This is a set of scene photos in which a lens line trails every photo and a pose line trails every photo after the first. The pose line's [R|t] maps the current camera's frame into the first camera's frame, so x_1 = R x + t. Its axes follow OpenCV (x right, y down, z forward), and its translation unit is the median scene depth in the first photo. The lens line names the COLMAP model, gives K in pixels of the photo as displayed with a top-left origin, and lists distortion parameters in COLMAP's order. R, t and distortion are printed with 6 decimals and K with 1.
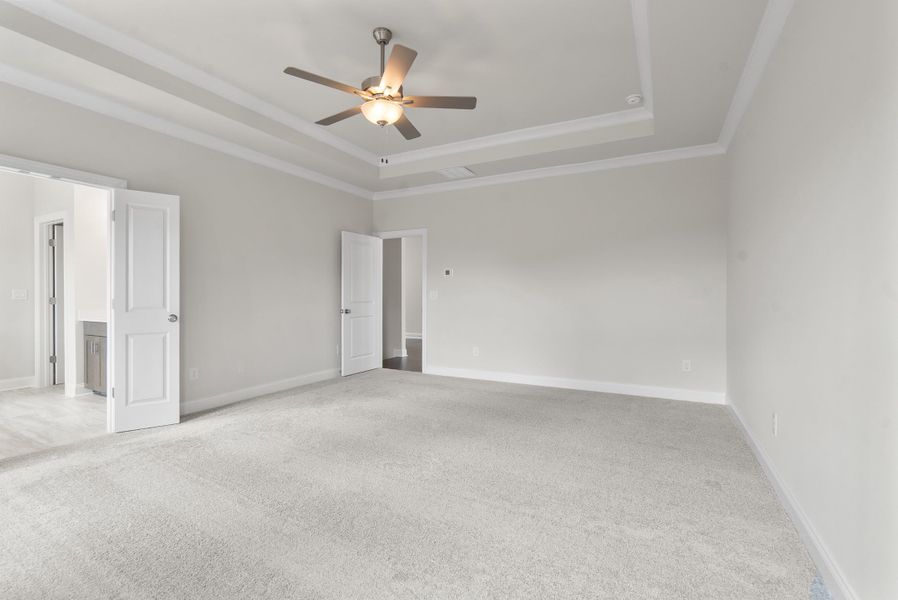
lens RADIAL K [[409.4, 0, 447.7], [0, 409.4, 296.5], [0, 0, 1]] dist [-0.000930, 0.000207]
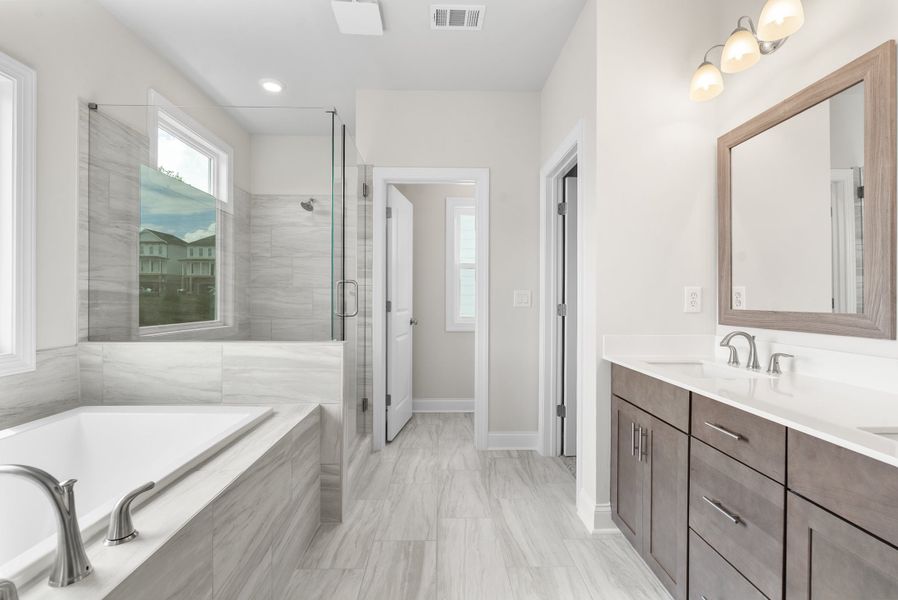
lens RADIAL K [[408.1, 0, 451.6], [0, 408.1, 302.0], [0, 0, 1]] dist [-0.002578, -0.000286]
pose [[0.498750, 0.014688, -0.866621, -0.600157], [-0.007591, 0.999892, 0.012578, -0.007239], [0.866713, 0.000305, 0.498808, 0.637561]]
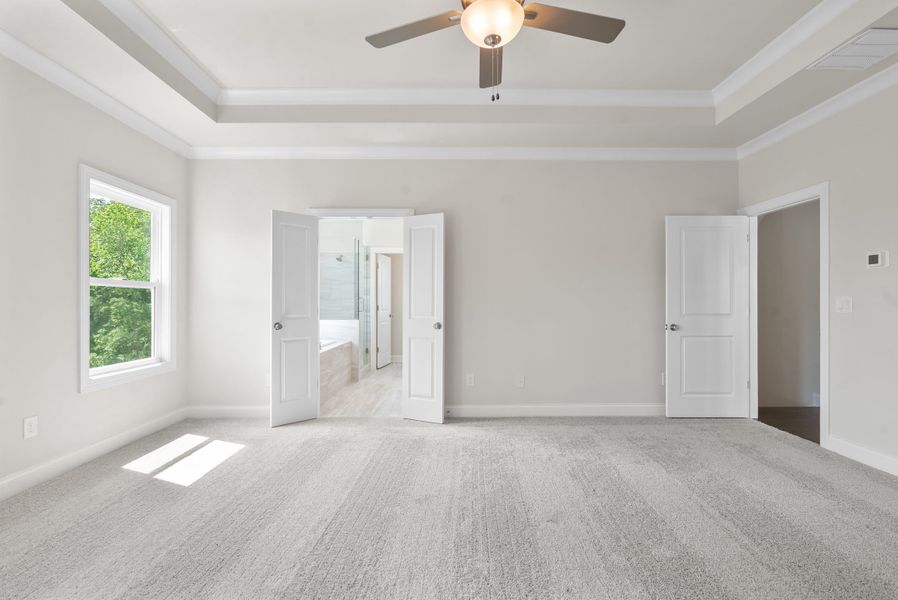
lens RADIAL K [[408.1, 0, 451.6], [0, 408.1, 302.0], [0, 0, 1]] dist [-0.002578, -0.000286]
pose [[0.485960, -0.005210, -0.873966, 0.227989], [-0.002759, 0.999968, -0.007495, -0.001806], [0.873977, 0.006053, 0.485930, 0.385417]]
